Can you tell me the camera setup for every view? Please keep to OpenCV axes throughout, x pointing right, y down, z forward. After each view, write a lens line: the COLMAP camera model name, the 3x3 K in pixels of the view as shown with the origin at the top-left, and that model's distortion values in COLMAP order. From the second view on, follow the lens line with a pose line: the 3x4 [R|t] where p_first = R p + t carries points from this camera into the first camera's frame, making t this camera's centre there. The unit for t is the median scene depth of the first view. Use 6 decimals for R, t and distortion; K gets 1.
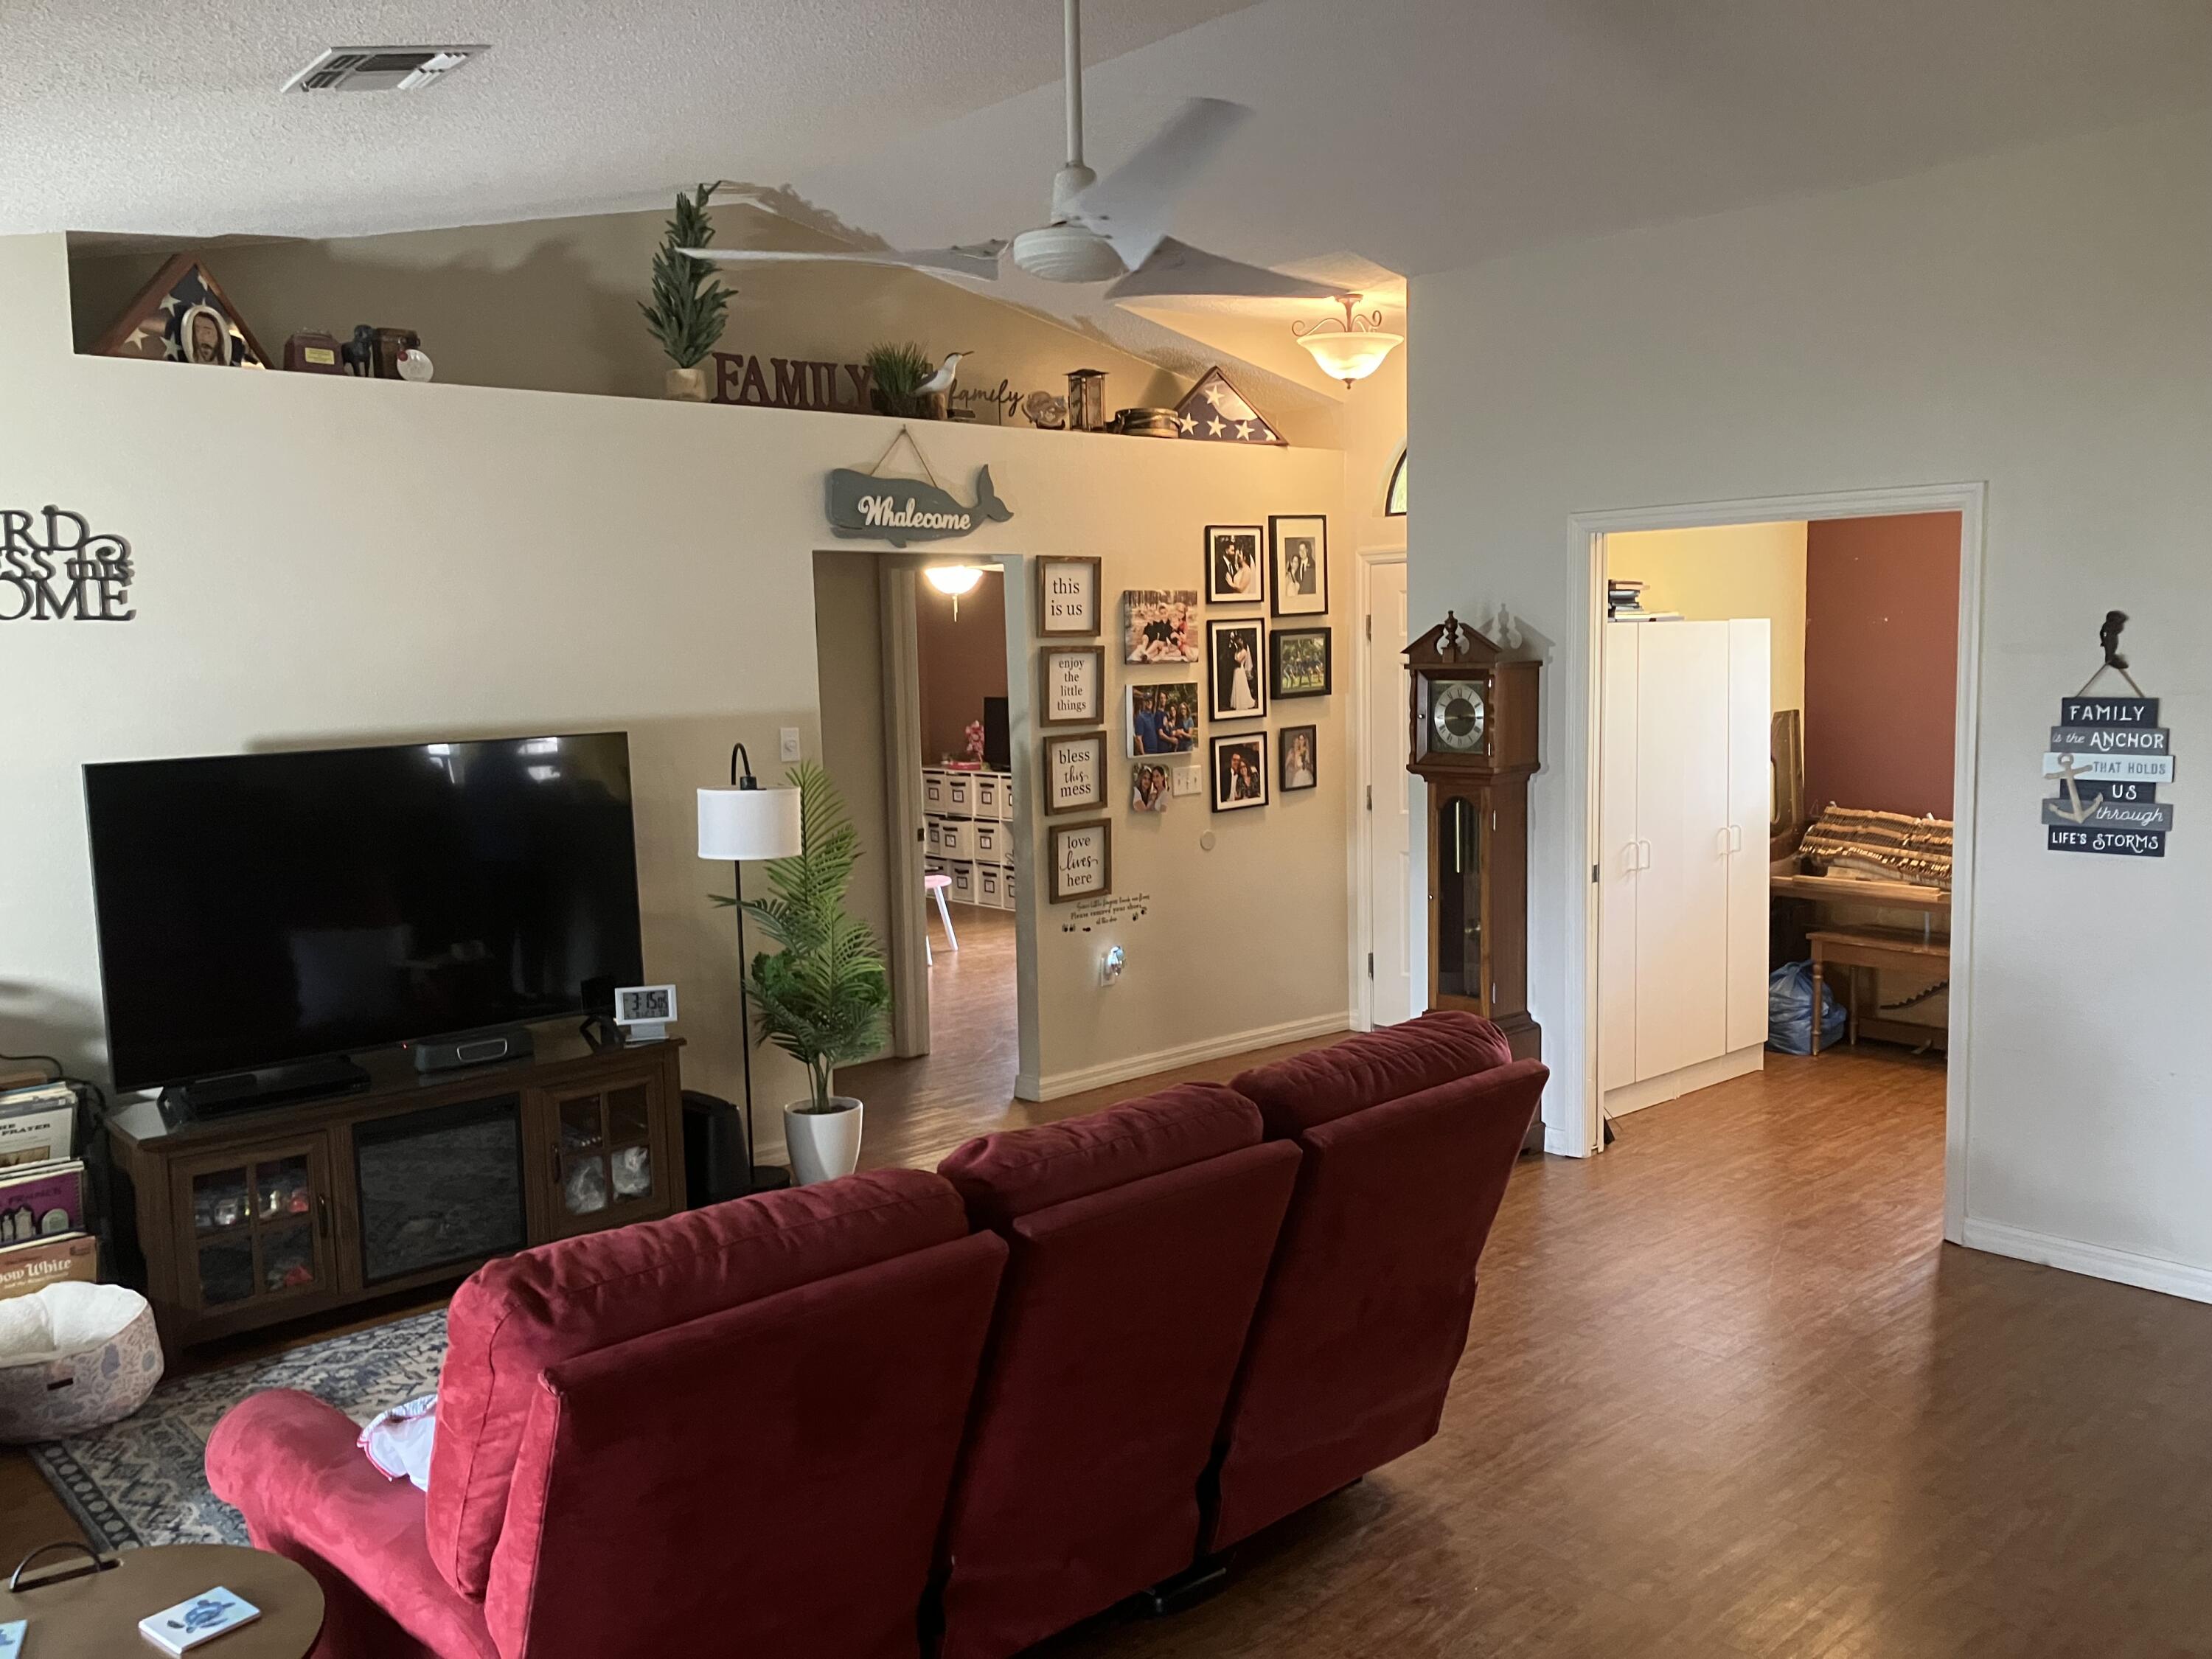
lens RADIAL K [[1805.9, 0, 1107.8], [0, 1805.9, 828.6], [0, 0, 1]] dist [0.056229, -0.103947]
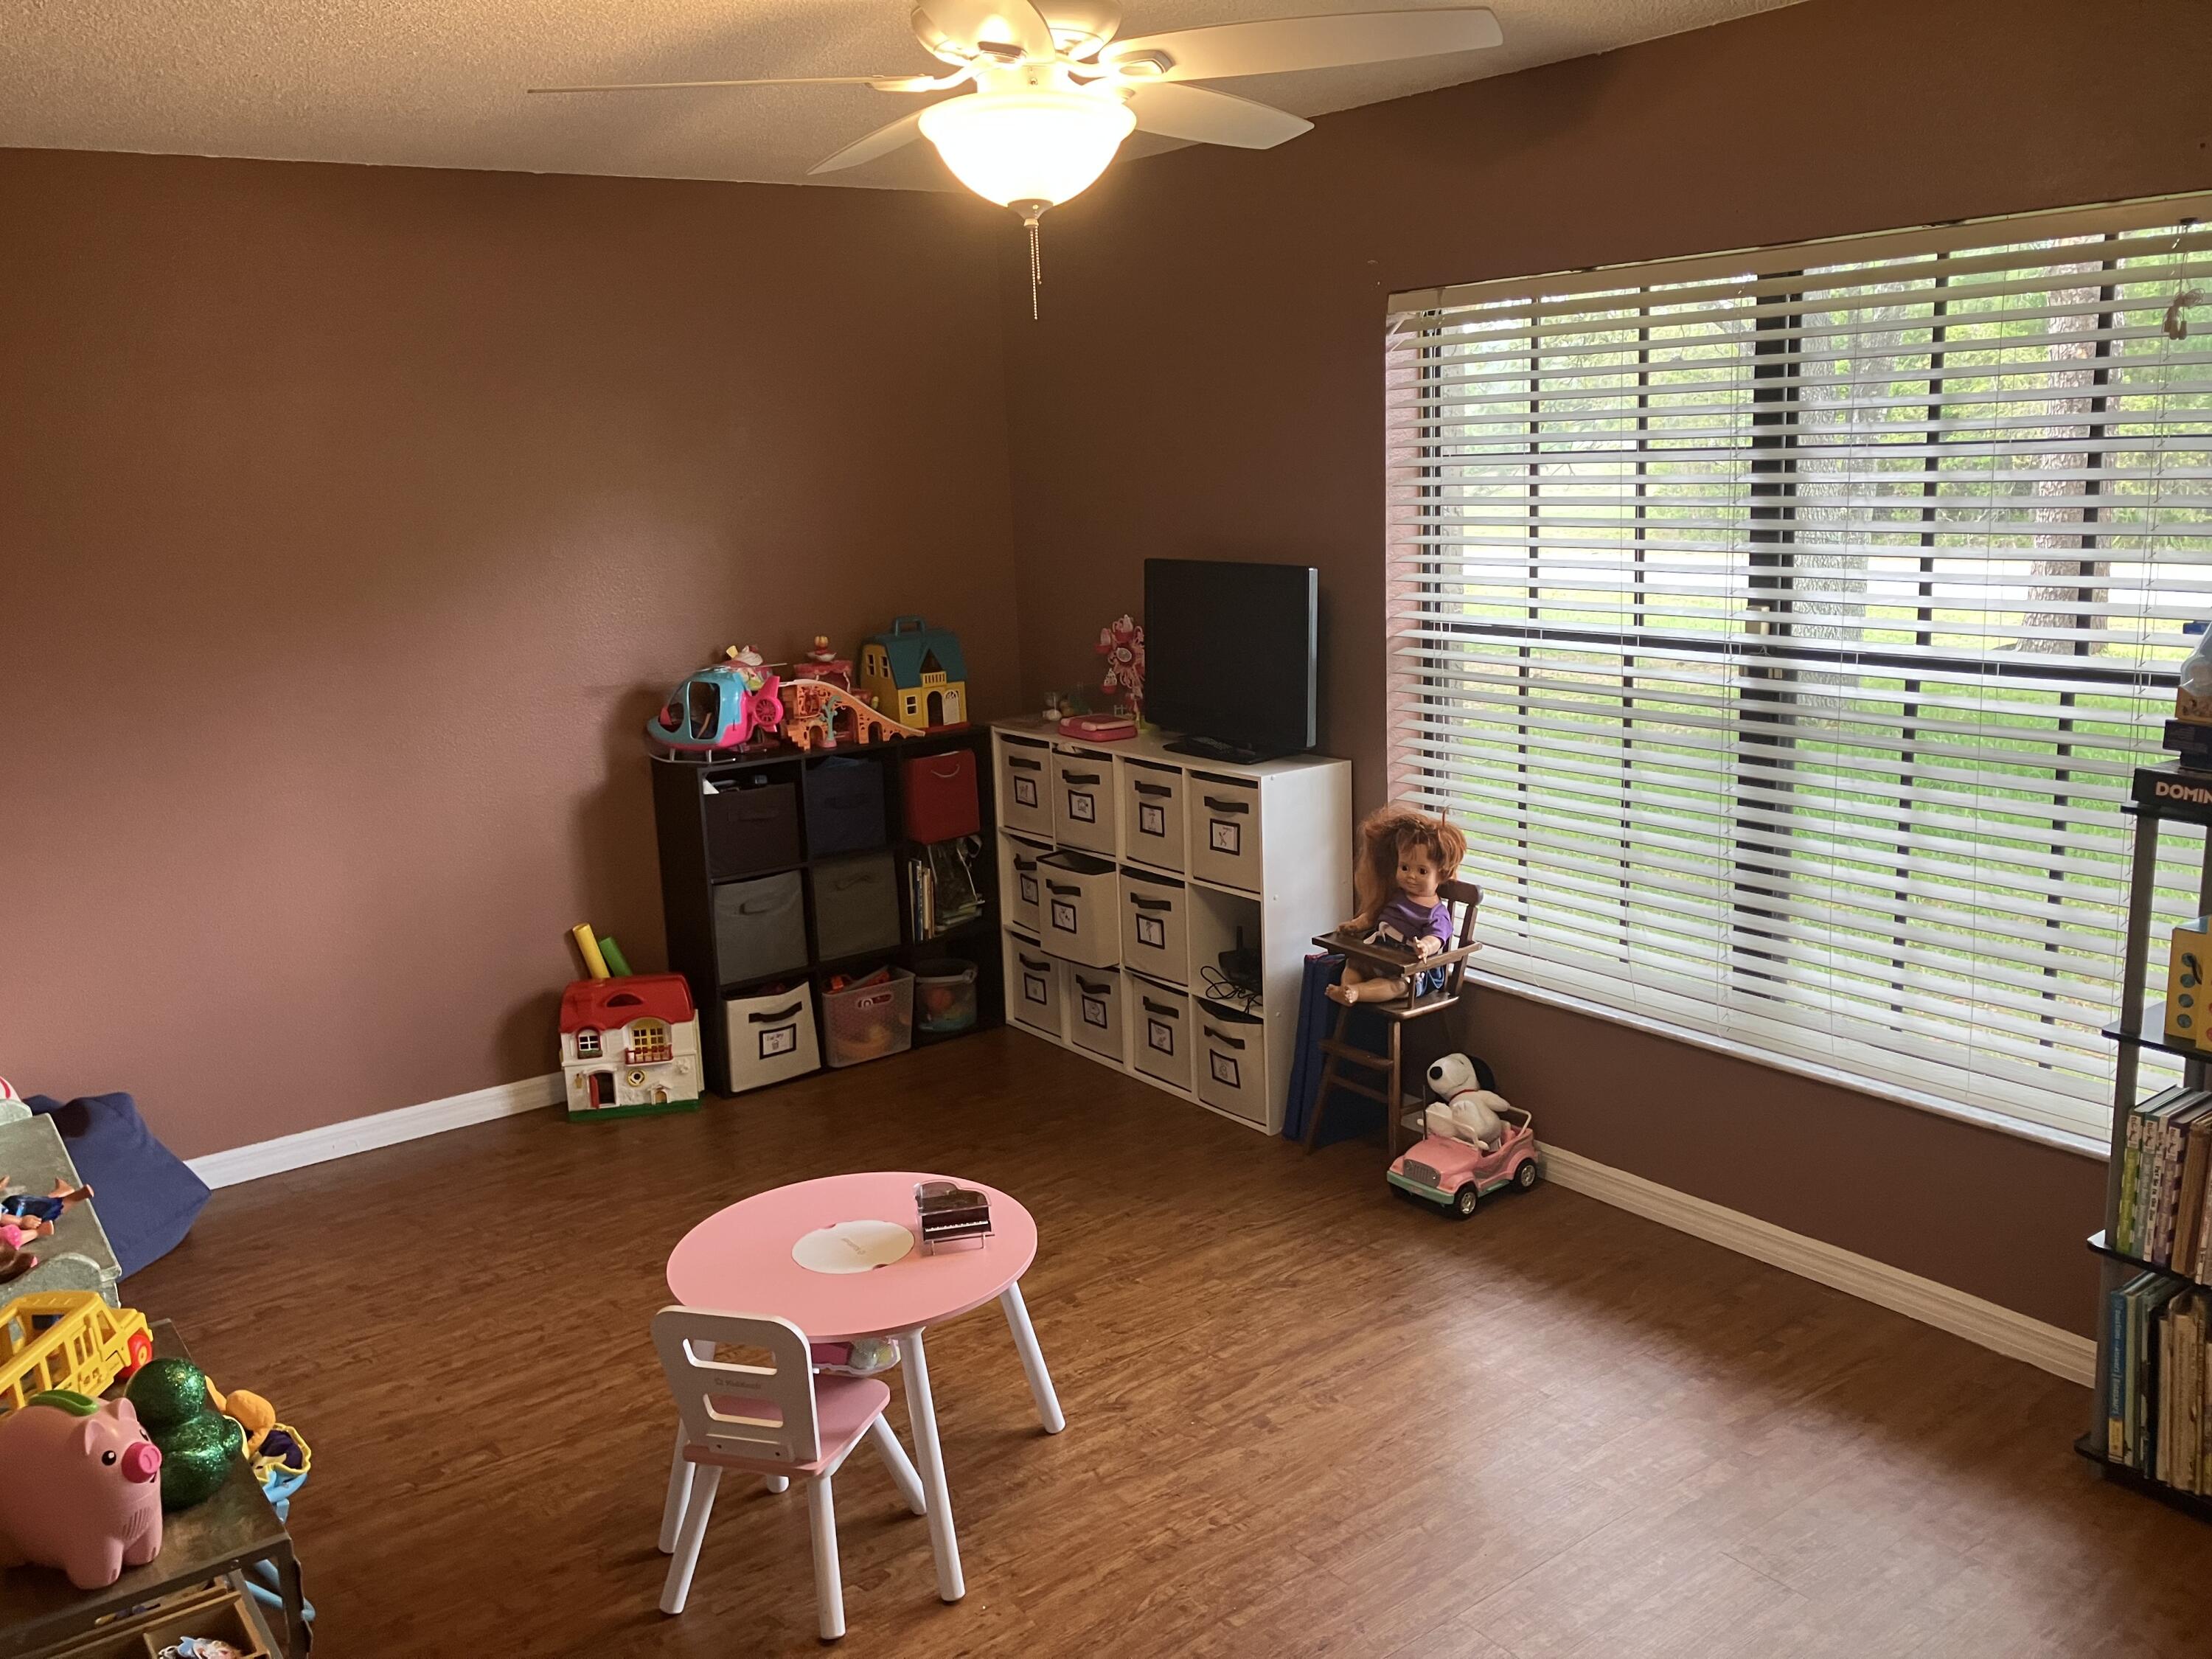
lens RADIAL K [[1805.9, 0, 1105.1], [0, 1805.9, 830.3], [0, 0, 1]] dist [0.056229, -0.103947]
pose [[0.995387, 0.000579, -0.095942, -0.038972], [0.010247, 0.993621, 0.112303, -0.058312], [0.095395, -0.112768, 0.989031, 0.602482]]
